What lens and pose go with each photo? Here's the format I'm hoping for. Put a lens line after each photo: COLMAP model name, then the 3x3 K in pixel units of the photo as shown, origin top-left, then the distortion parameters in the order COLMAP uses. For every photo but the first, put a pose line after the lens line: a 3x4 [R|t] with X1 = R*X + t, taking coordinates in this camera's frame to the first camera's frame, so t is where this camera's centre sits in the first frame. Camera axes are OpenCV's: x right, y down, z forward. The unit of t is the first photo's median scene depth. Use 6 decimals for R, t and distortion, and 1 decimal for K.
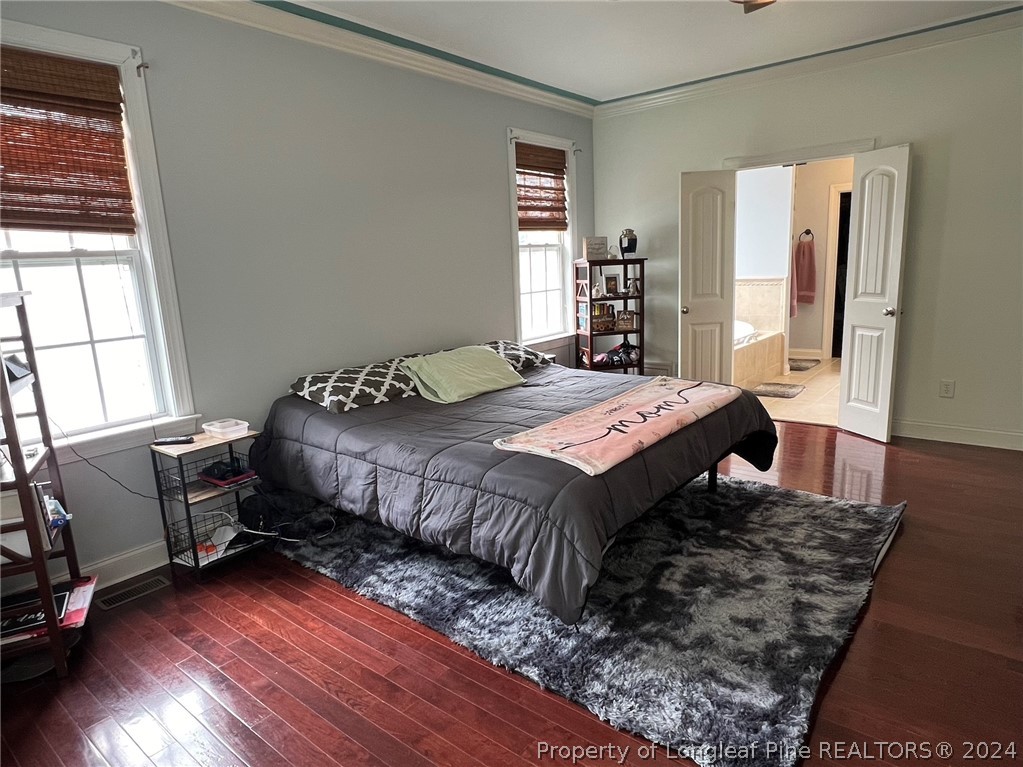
lens RADIAL K [[619.6, 0, 506.0], [0, 619.6, 387.8], [0, 0, 1]] dist [-0.004855, 0.000030]
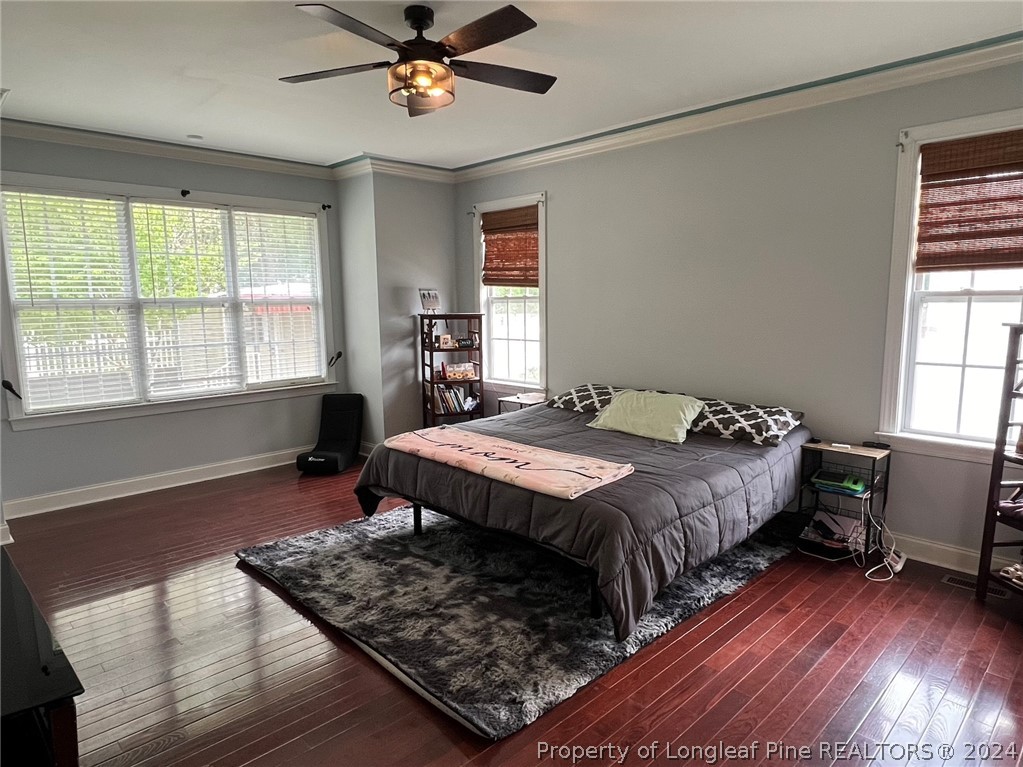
lens RADIAL K [[619.6, 0, 506.0], [0, 619.6, 387.8], [0, 0, 1]] dist [-0.004855, 0.000030]
pose [[-0.117276, 0.184284, -0.975851, 1.307461], [-0.187033, 0.960950, 0.203947, -0.315132], [0.975328, 0.206434, -0.078229, 1.084729]]
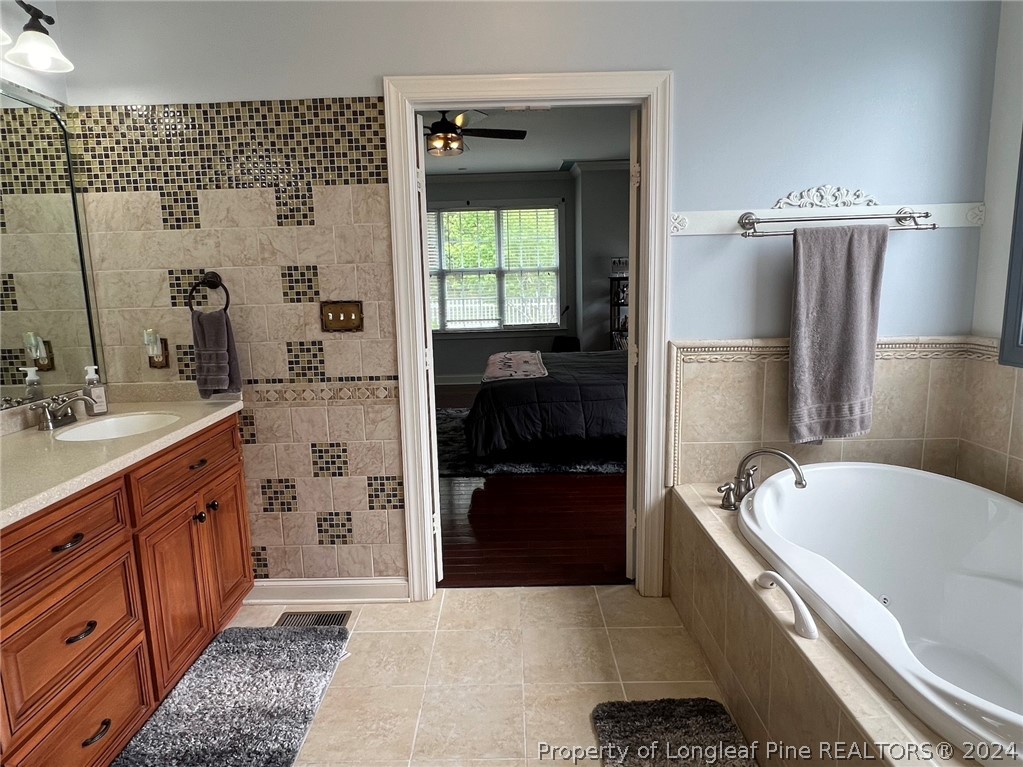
lens RADIAL K [[619.6, 0, 506.0], [0, 619.6, 387.8], [0, 0, 1]] dist [-0.004855, 0.000030]
pose [[-0.774470, 0.170946, -0.609076, 1.333704], [-0.067231, 0.935104, 0.347938, -0.516312], [0.629028, 0.310416, -0.712717, 2.287996]]
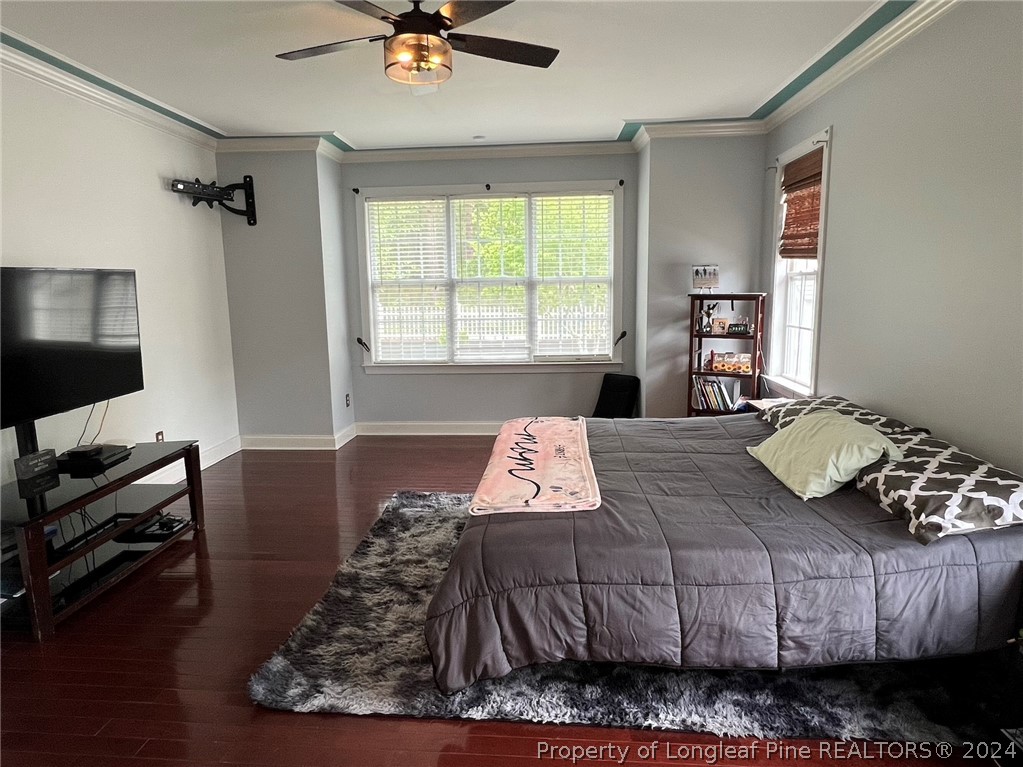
lens RADIAL K [[619.6, 0, 506.0], [0, 619.6, 387.8], [0, 0, 1]] dist [-0.004855, 0.000030]
pose [[-0.816751, 0.152425, -0.556494, 0.806106], [-0.064750, 0.934171, 0.350902, -0.415099], [0.573346, 0.322632, -0.753115, 1.704661]]
